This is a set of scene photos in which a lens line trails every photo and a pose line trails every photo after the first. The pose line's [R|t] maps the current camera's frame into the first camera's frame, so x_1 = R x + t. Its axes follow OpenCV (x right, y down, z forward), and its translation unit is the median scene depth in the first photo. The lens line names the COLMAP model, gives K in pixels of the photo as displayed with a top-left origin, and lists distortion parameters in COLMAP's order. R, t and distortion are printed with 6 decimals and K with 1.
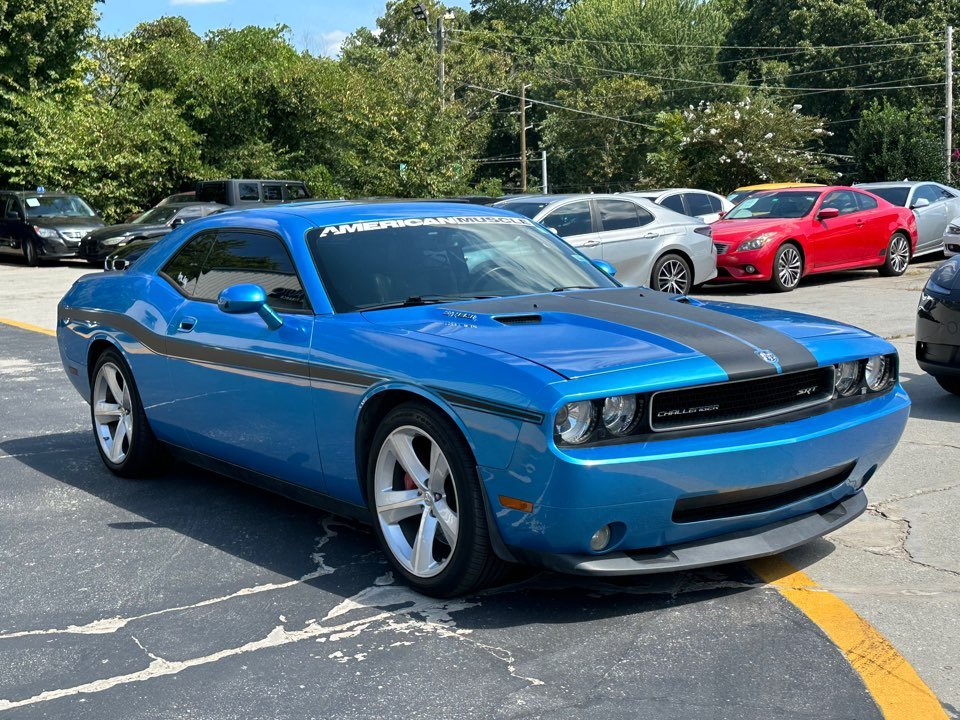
lens RADIAL K [[1296.0, 0, 480.0], [0, 1296.0, 360.0], [0, 0, 1]] dist [0.202000, -0.474913]
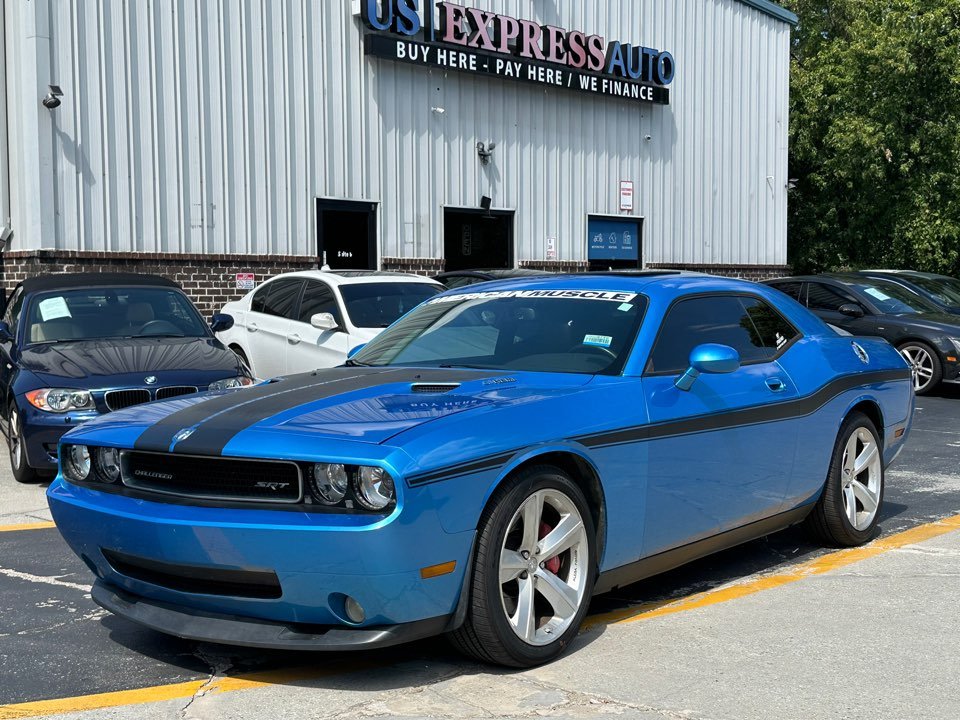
lens RADIAL K [[1296.0, 0, 480.0], [0, 1296.0, 360.0], [0, 0, 1]] dist [0.202000, -0.474913]
pose [[0.278166, 0.065487, -0.958298, 0.174814], [-0.109349, 0.993346, 0.036141, -0.016964], [0.954288, 0.094735, 0.283476, 0.131502]]
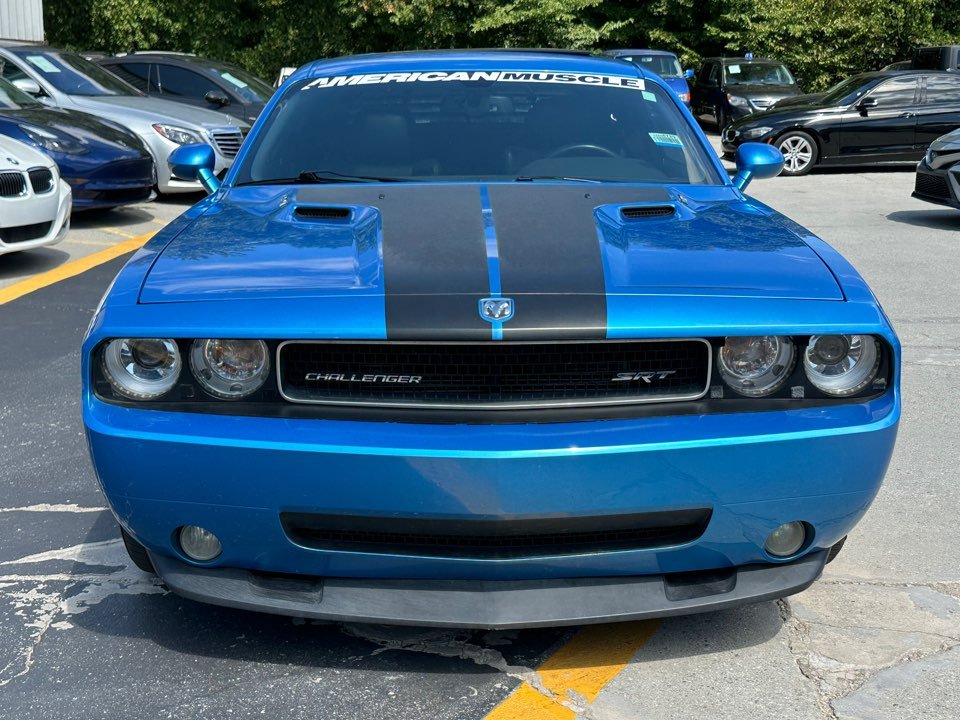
lens RADIAL K [[1296.0, 0, 480.0], [0, 1296.0, 360.0], [0, 0, 1]] dist [0.202000, -0.474913]
pose [[0.818537, 0.149079, -0.554773, 0.077567], [-0.096284, 0.987681, 0.123348, -0.007409], [0.566327, -0.047549, 0.822808, 0.071625]]
